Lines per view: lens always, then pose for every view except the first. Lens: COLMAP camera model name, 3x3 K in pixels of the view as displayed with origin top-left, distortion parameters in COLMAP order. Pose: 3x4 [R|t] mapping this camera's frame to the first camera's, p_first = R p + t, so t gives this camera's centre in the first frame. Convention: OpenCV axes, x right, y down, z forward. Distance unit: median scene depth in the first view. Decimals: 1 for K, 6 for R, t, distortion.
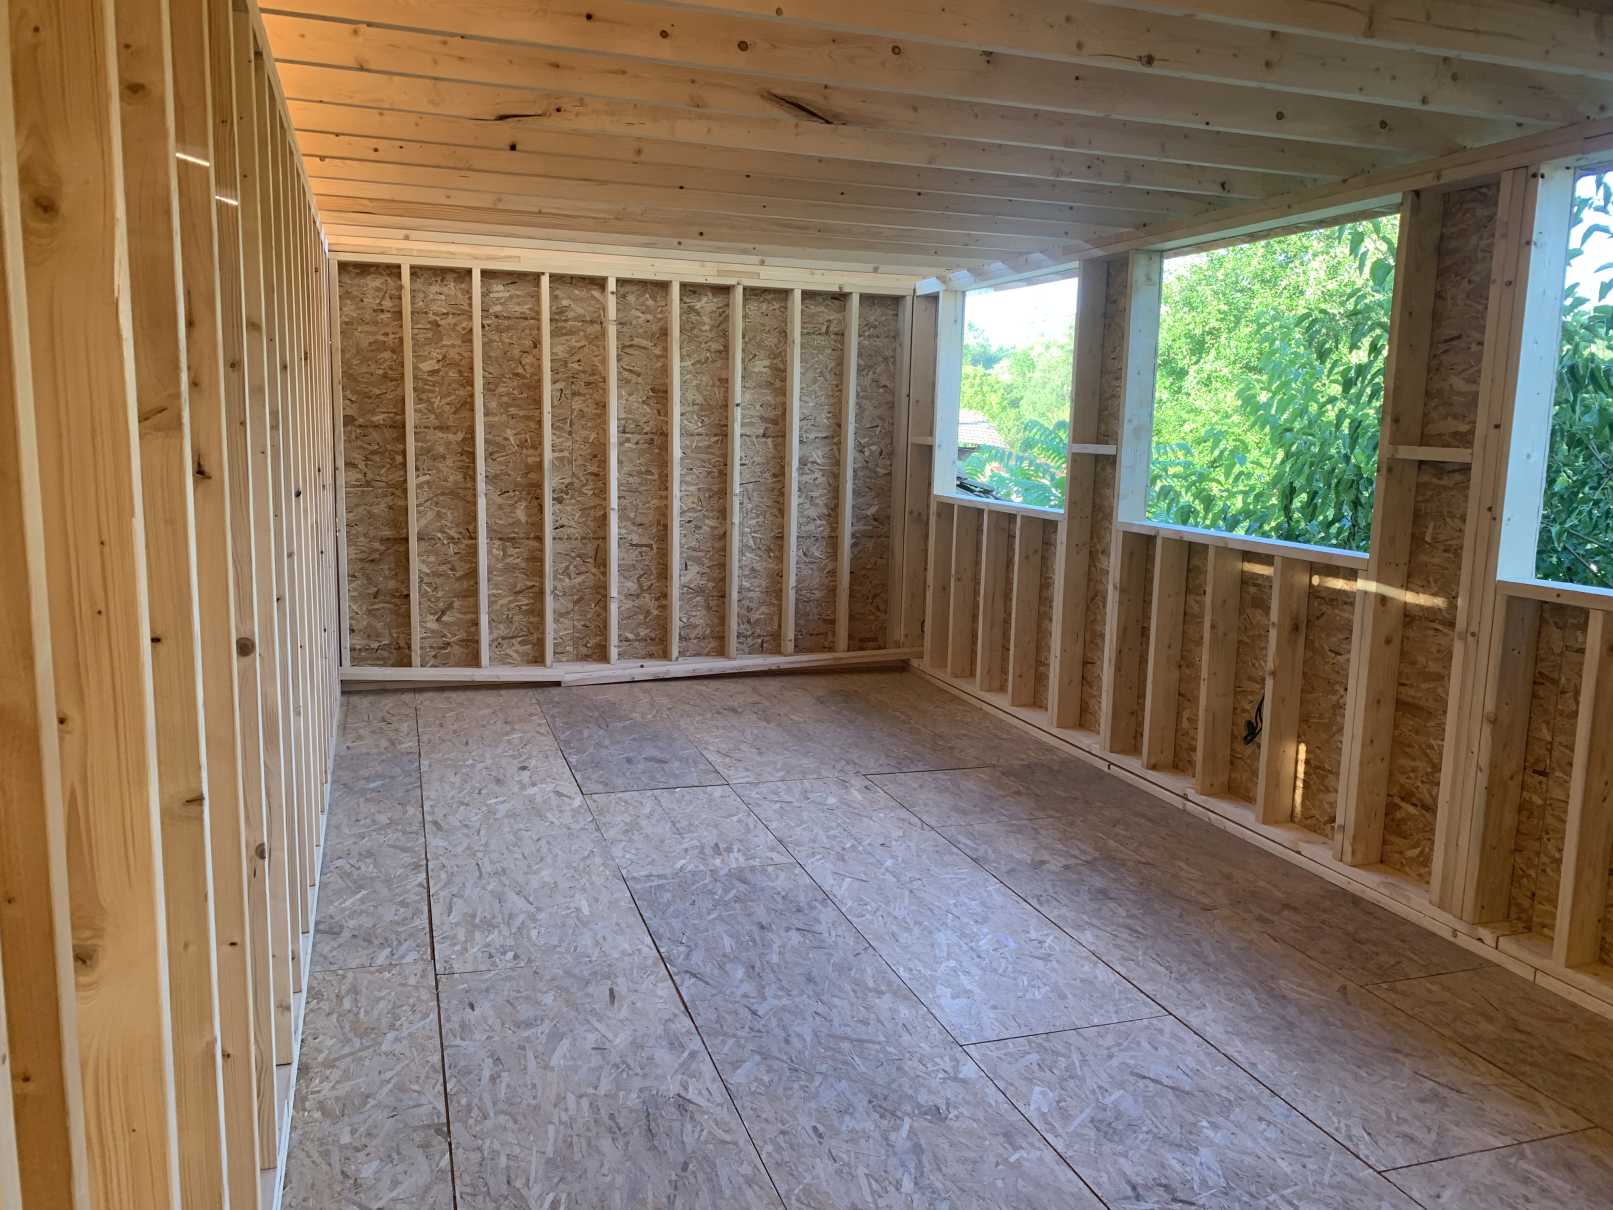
lens RADIAL K [[1220.4, 0, 807.4], [0, 1220.4, 611.6], [0, 0, 1]] dist [0.058355, -0.070198]
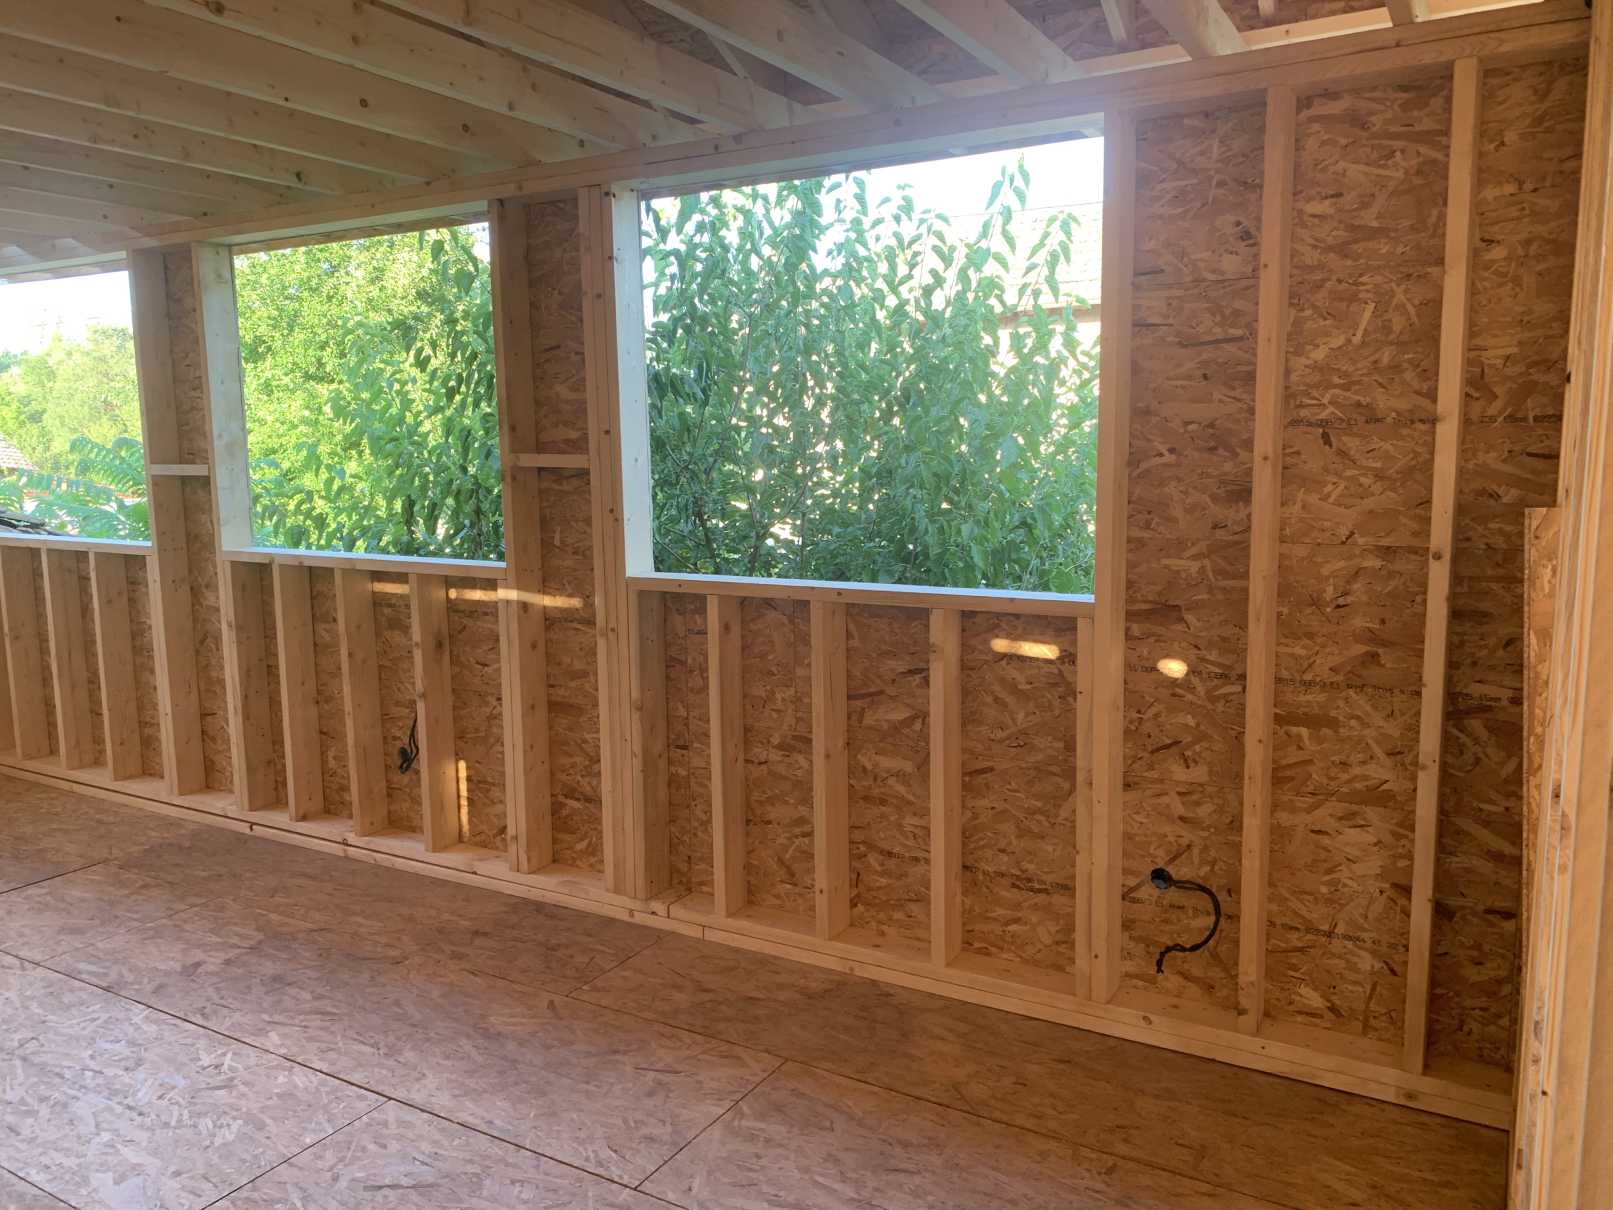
lens RADIAL K [[1220.4, 0, 767.2], [0, 1220.4, 610.4], [0, 0, 1]] dist [0.058355, -0.070198]
pose [[0.764955, -0.125328, 0.631773, -0.010218], [0.130609, 0.990691, 0.038387, -0.014248], [-0.630703, 0.053151, 0.774202, 0.074906]]
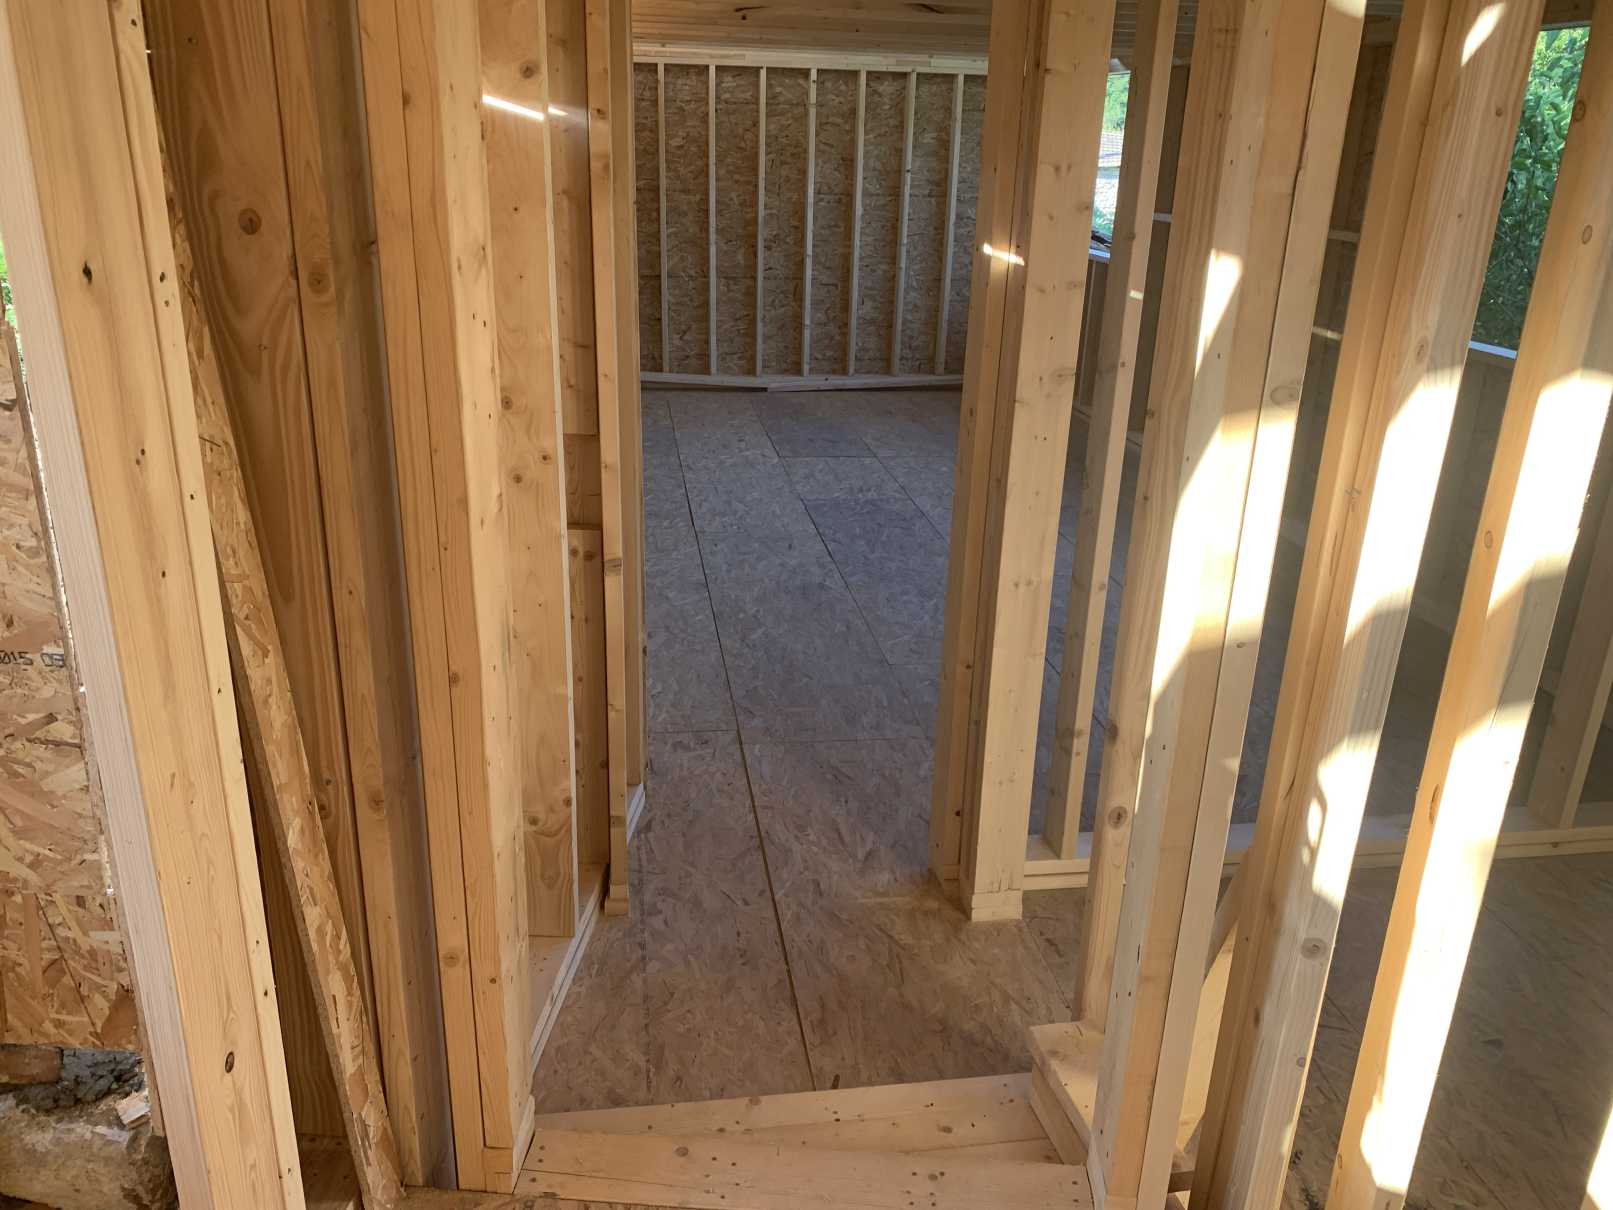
lens RADIAL K [[1220.4, 0, 791.6], [0, 1220.4, 606.6], [0, 0, 1]] dist [0.058355, -0.070198]
pose [[0.983256, 0.065669, -0.169983, 0.094041], [-0.029181, 0.977513, 0.208846, 0.013216], [0.179876, -0.200388, 0.963062, -0.456555]]
